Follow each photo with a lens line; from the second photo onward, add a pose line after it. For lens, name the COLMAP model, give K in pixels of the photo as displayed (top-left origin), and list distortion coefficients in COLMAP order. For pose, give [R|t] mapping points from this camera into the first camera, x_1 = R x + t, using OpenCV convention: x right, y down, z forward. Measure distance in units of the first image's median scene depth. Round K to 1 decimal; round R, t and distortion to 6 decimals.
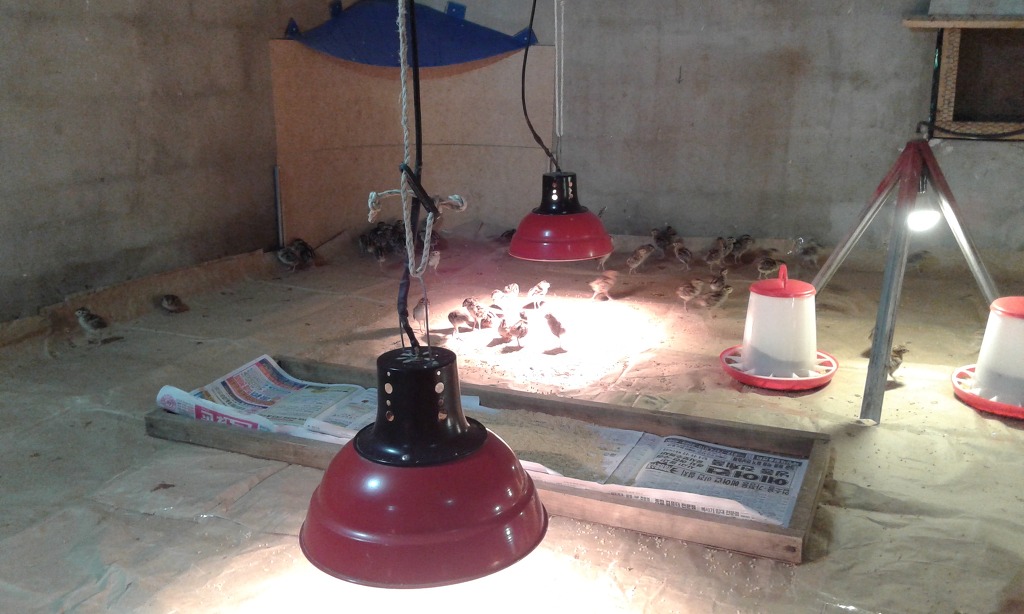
lens RADIAL K [[952.9, 0, 509.0], [0, 952.9, 304.7], [0, 0, 1]] dist [0.008696, 0.000000]
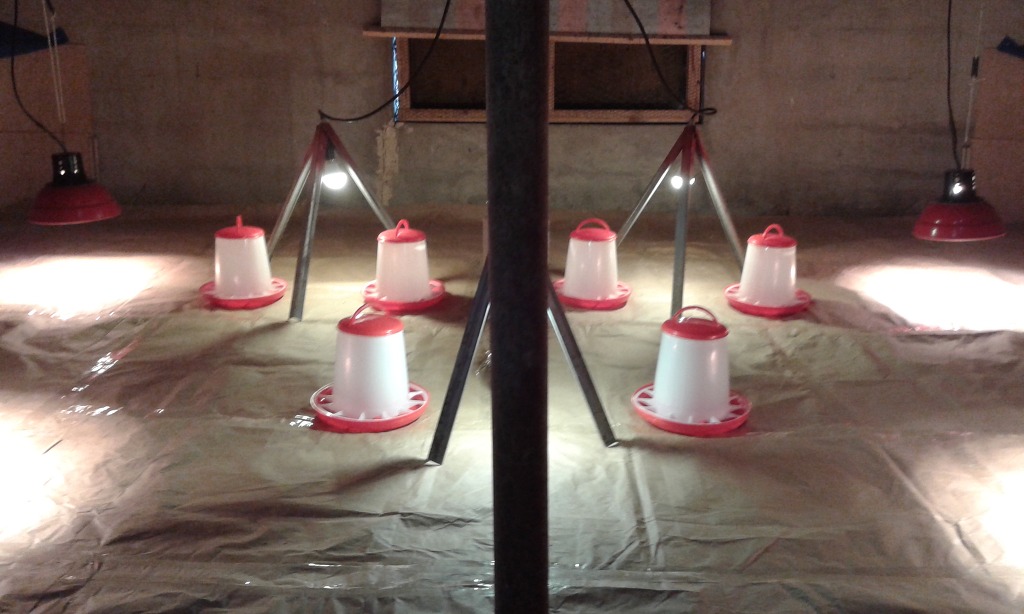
lens RADIAL K [[952.9, 0, 521.6], [0, 952.9, 326.6], [0, 0, 1]] dist [0.008696, 0.000000]
pose [[0.936379, -0.085989, 0.340294, 0.190347], [0.074544, 0.996129, 0.046590, 0.083044], [-0.342983, -0.018259, 0.939164, -0.422518]]
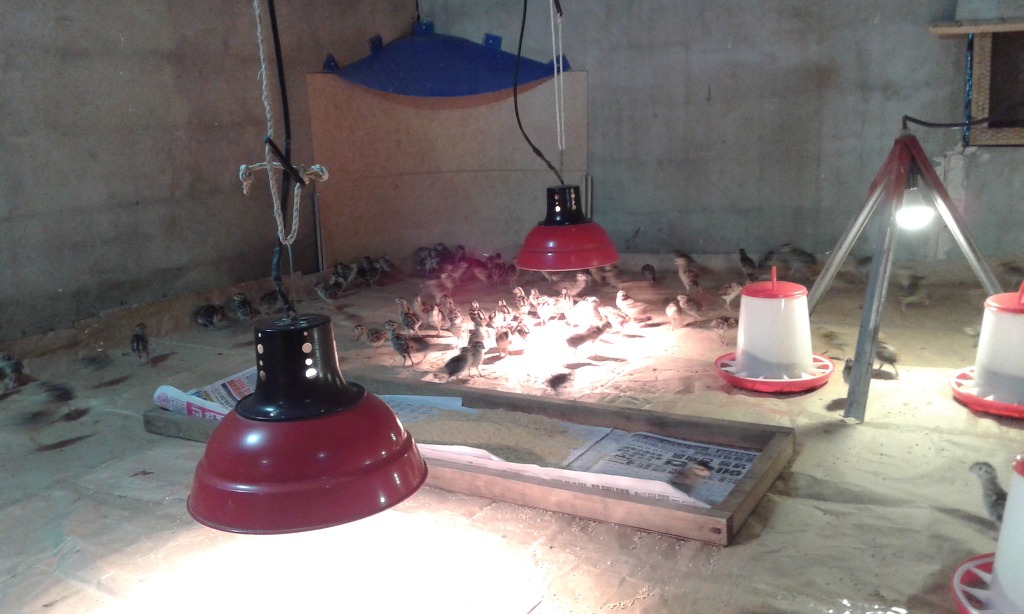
lens RADIAL K [[952.9, 0, 516.4], [0, 952.9, 302.3], [0, 0, 1]] dist [0.008696, 0.000000]
pose [[0.993495, -0.013701, -0.113045, 0.134768], [0.007842, 0.998611, -0.052107, 0.045517], [0.113602, 0.050882, 0.992223, -0.013748]]
